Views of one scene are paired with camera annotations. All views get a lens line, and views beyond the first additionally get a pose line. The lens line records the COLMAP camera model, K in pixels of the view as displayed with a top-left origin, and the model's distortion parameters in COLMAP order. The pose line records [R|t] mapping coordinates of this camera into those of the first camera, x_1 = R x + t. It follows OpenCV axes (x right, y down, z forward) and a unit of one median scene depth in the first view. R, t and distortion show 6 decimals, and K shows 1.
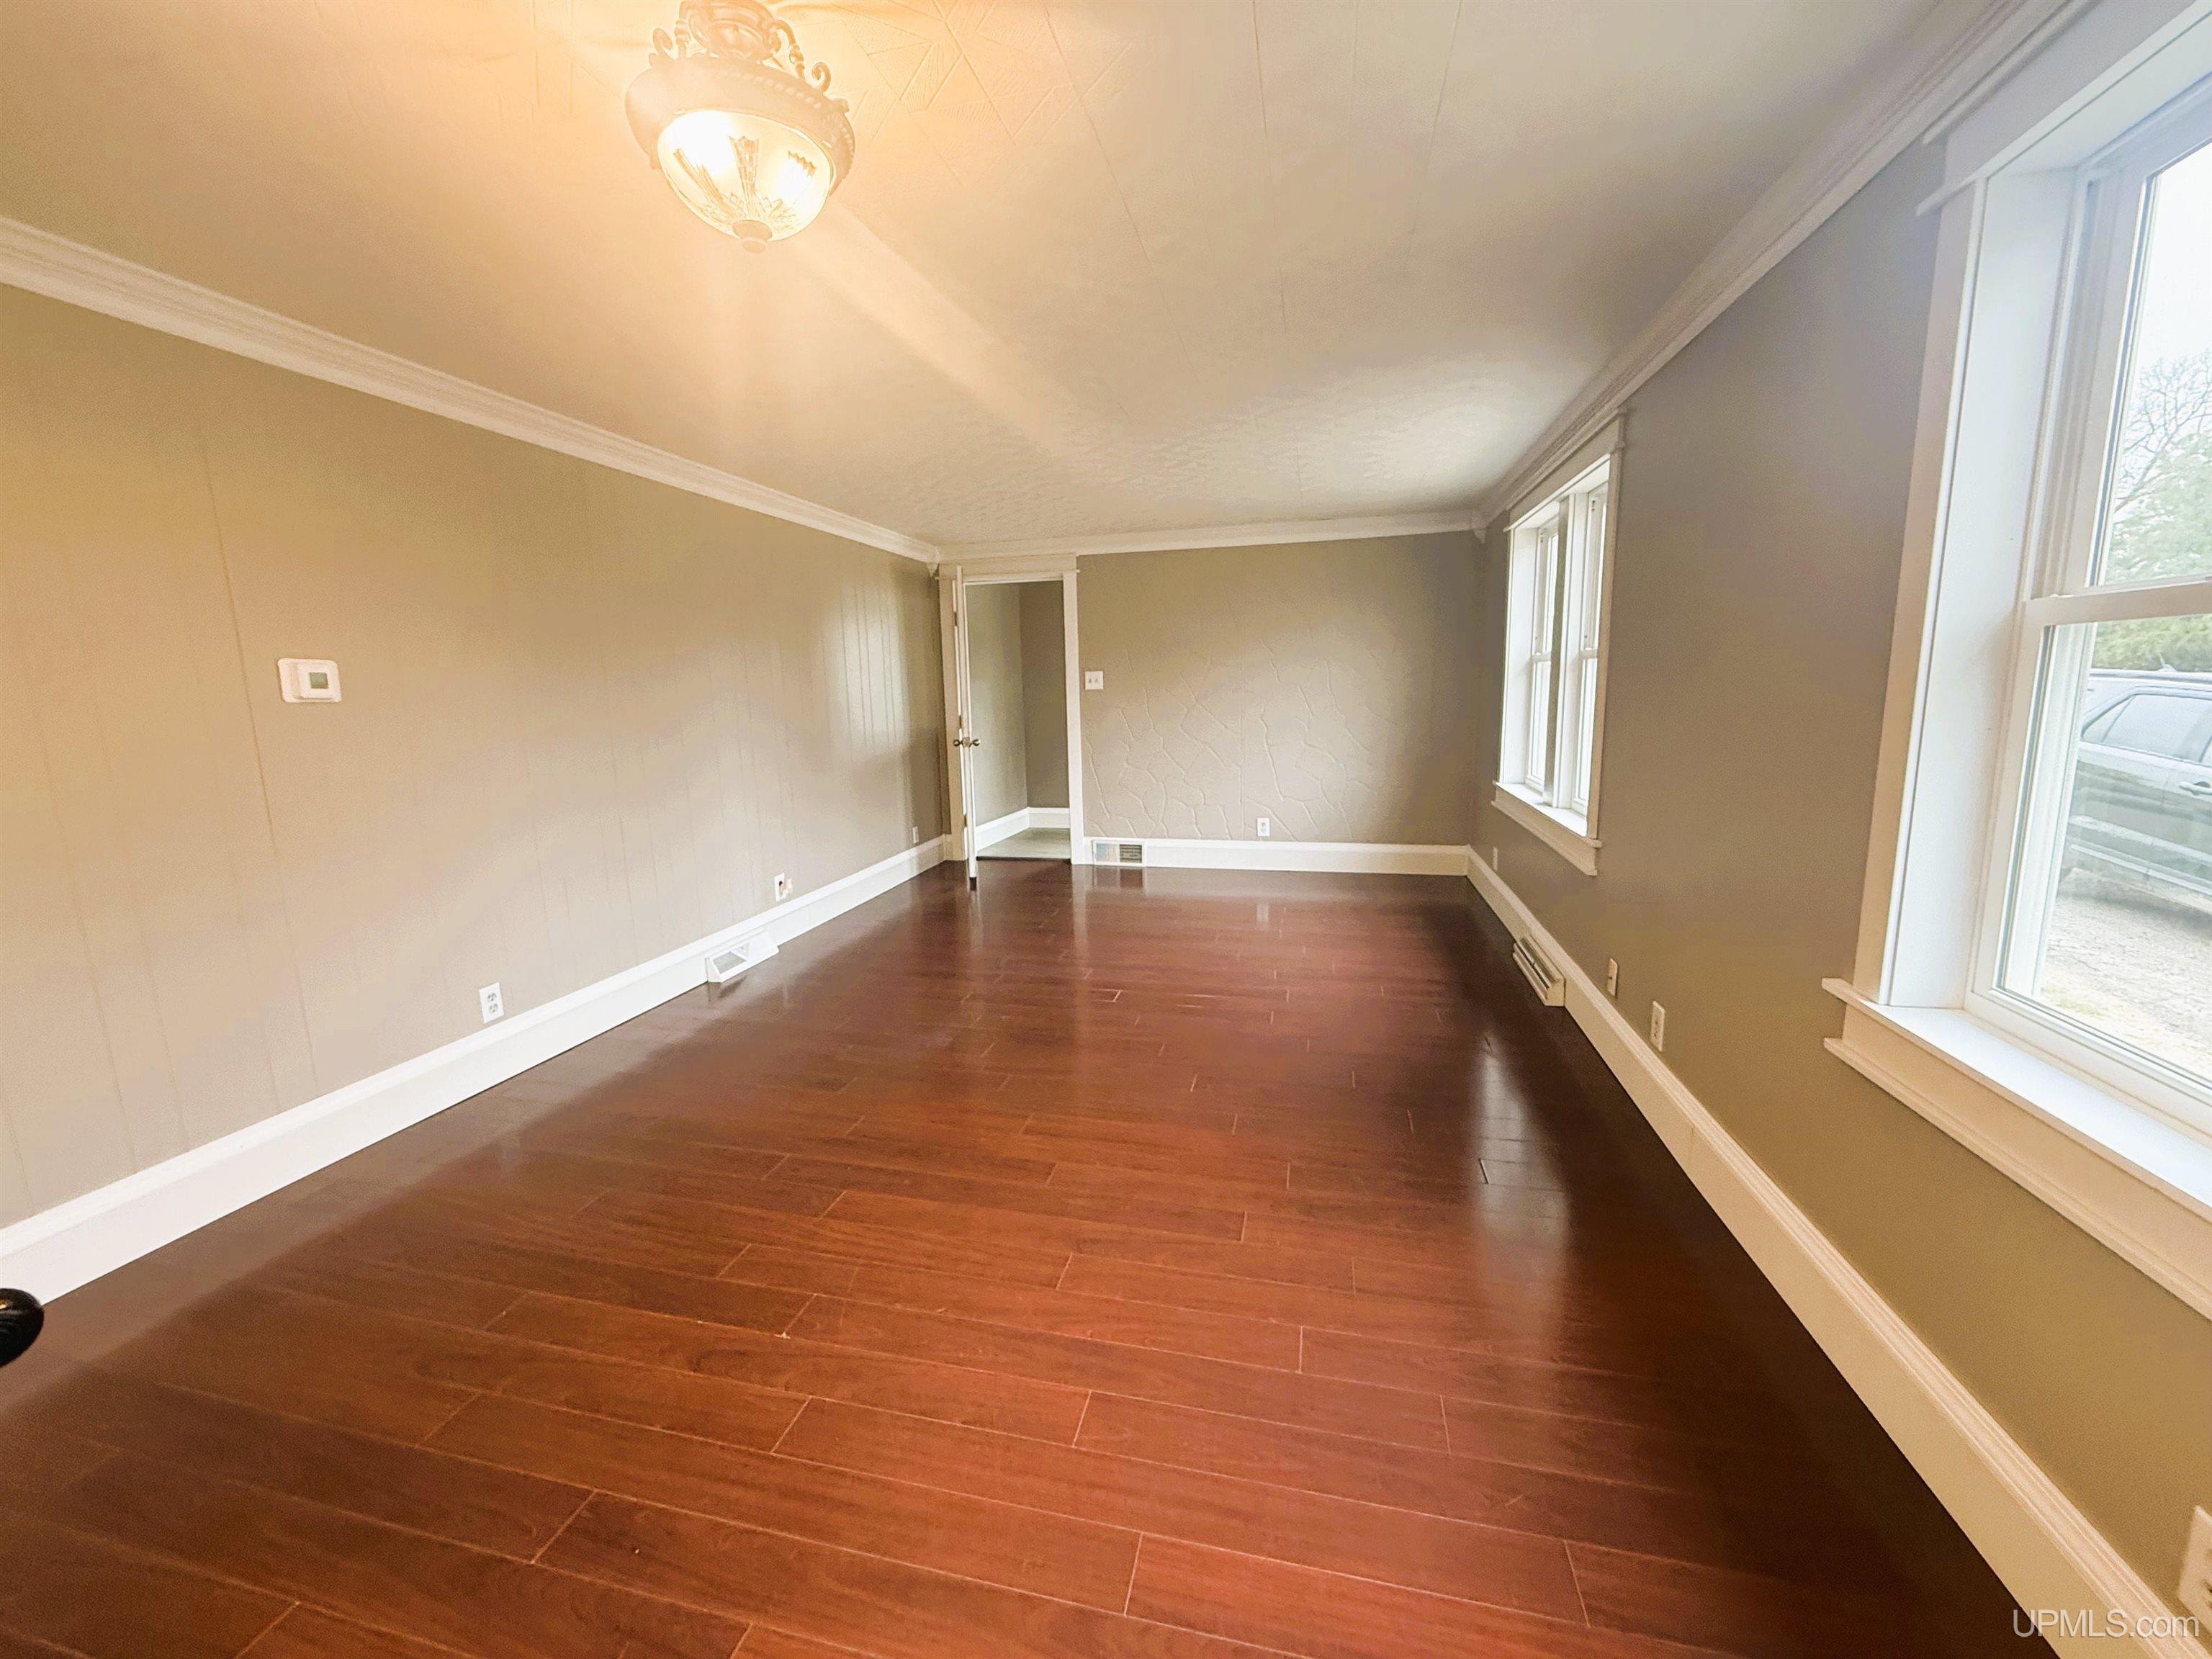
lens RADIAL K [[877.5, 0, 1099.3], [0, 877.5, 829.1], [0, 0, 1]] dist [-0.001852, -0.000341]
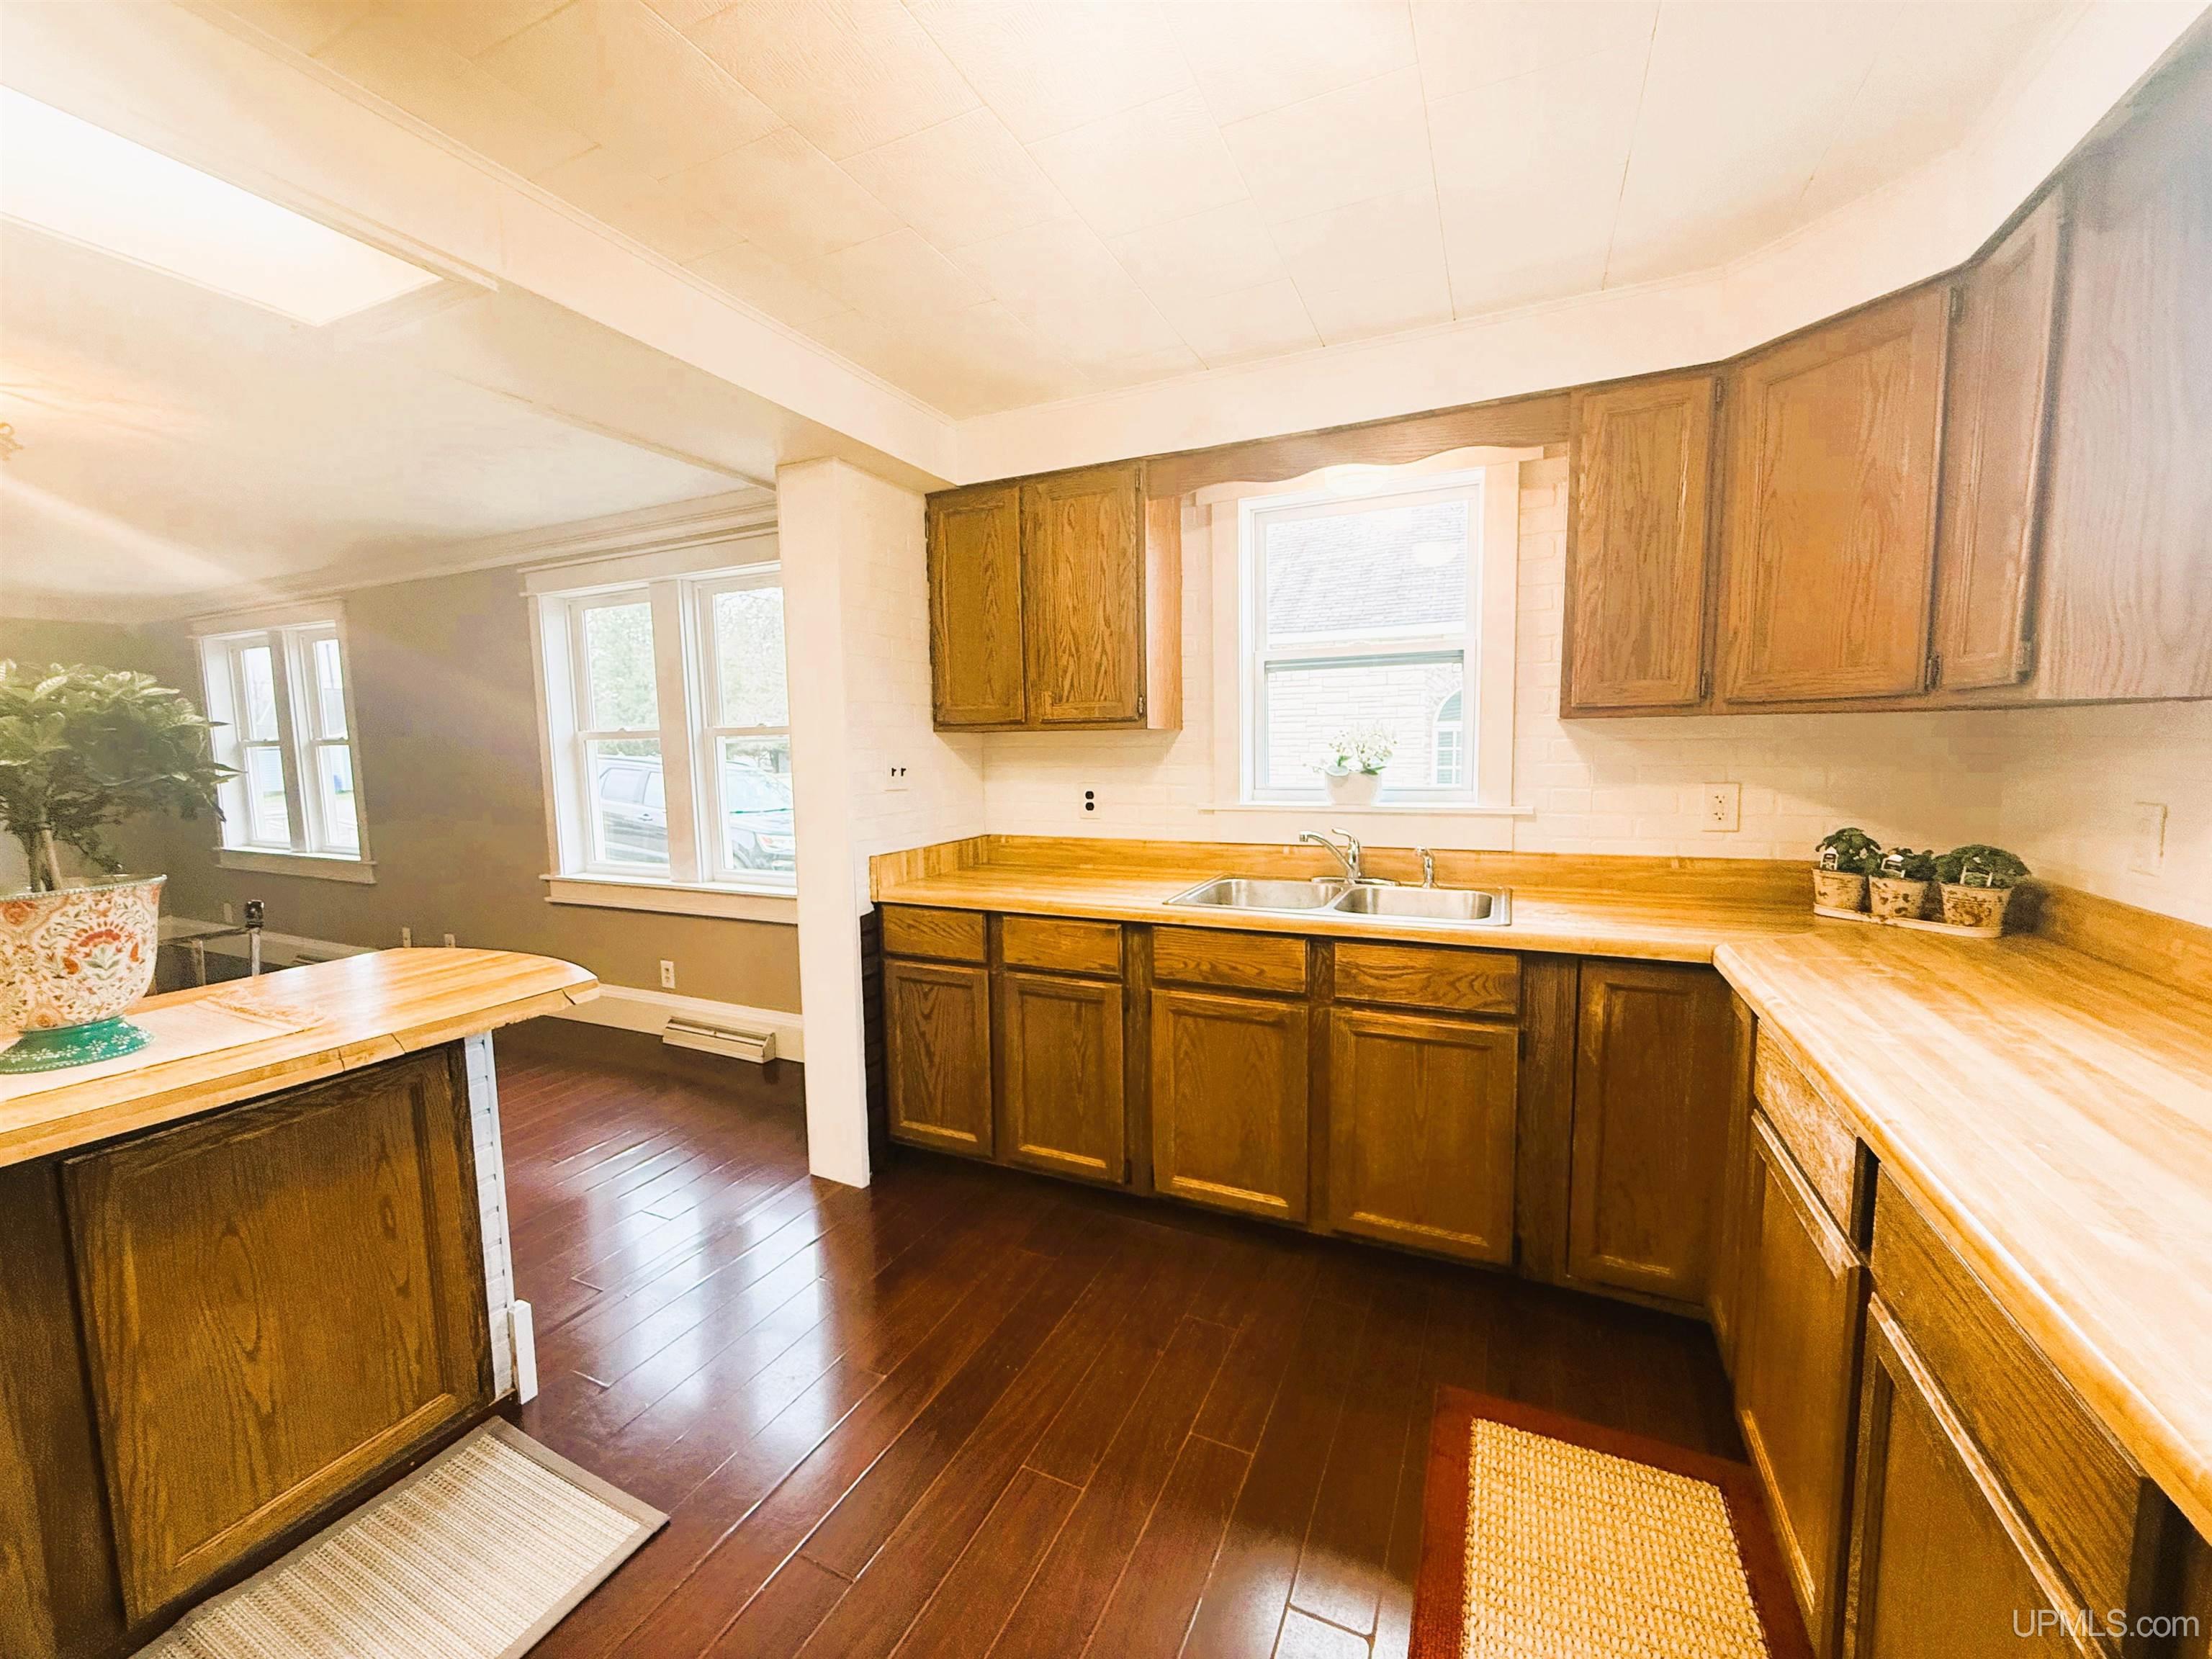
lens RADIAL K [[877.5, 0, 1102.6], [0, 877.5, 828.2], [0, 0, 1]] dist [-0.001852, -0.000341]
pose [[0.194293, -0.078886, 0.977766, -0.481961], [0.170506, 0.984304, 0.045532, 0.073538], [-0.966011, 0.157869, 0.204694, -0.404281]]
